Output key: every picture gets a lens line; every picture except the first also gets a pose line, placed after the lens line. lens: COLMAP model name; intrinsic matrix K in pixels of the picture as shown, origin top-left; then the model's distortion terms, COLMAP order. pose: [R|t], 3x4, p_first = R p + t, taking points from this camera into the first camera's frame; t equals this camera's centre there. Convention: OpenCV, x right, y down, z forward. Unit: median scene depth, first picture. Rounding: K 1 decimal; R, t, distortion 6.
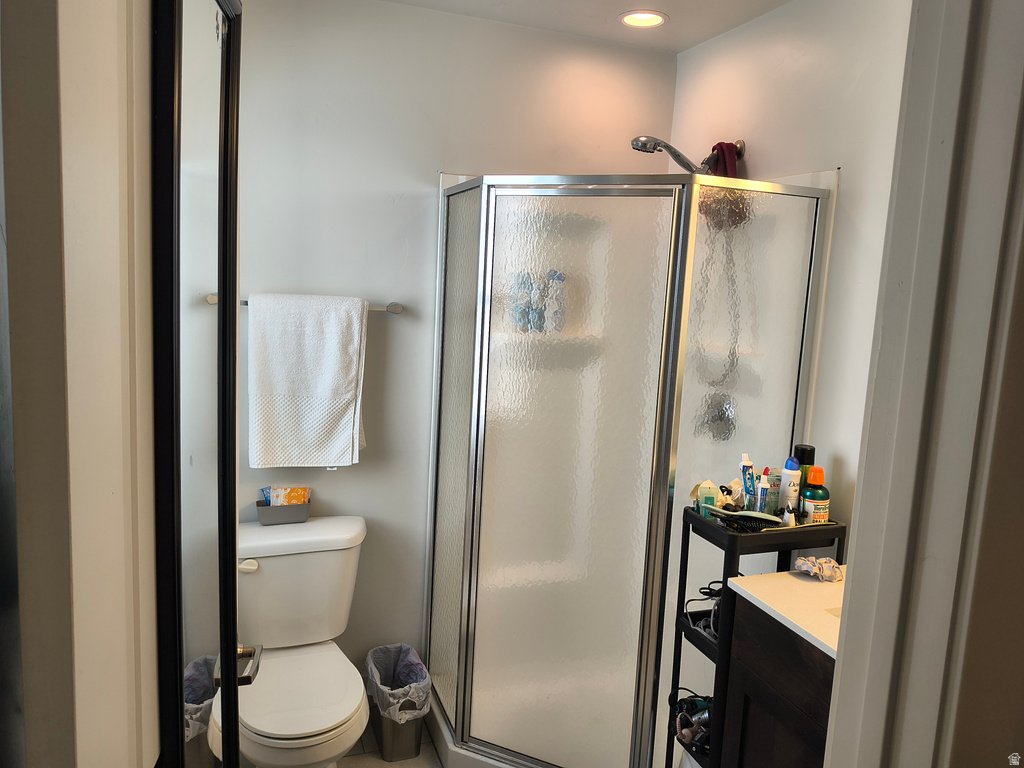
lens RADIAL K [[750.6, 0, 520.7], [0, 750.6, 380.0], [0, 0, 1]] dist [0.070725, -0.077269]
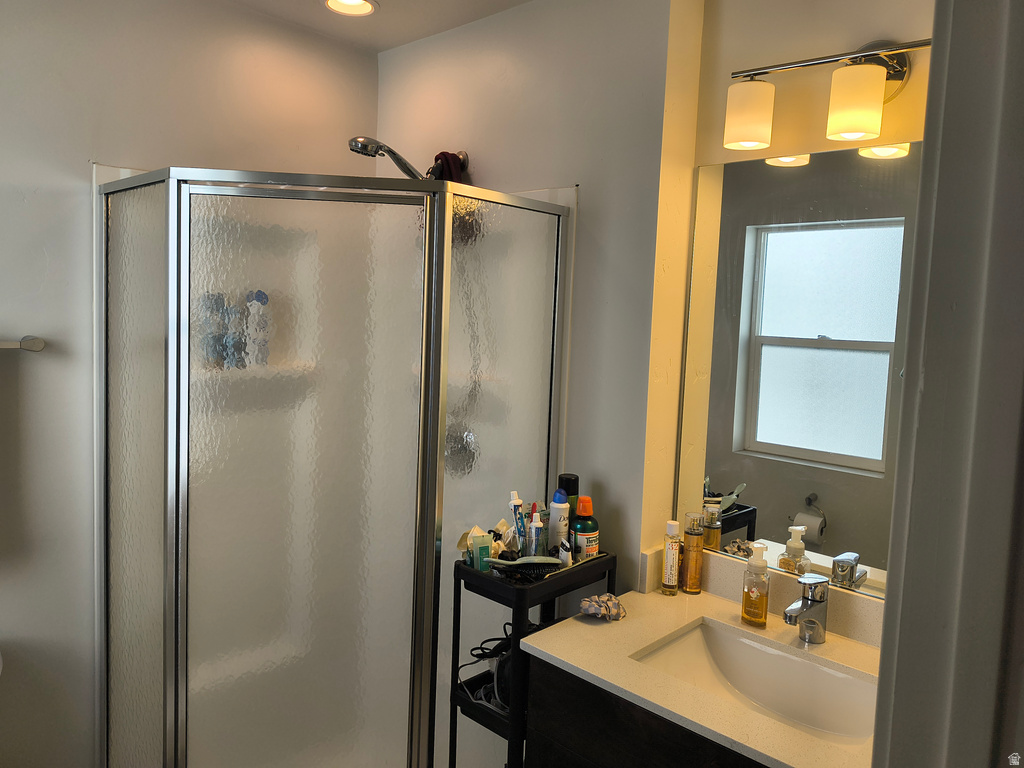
lens RADIAL K [[750.6, 0, 506.7], [0, 750.6, 378.6], [0, 0, 1]] dist [0.070725, -0.077269]
pose [[0.903548, -0.056989, 0.424681, -0.083549], [0.068874, 0.997545, -0.012673, -0.026324], [-0.422916, 0.040700, 0.905254, 0.176365]]
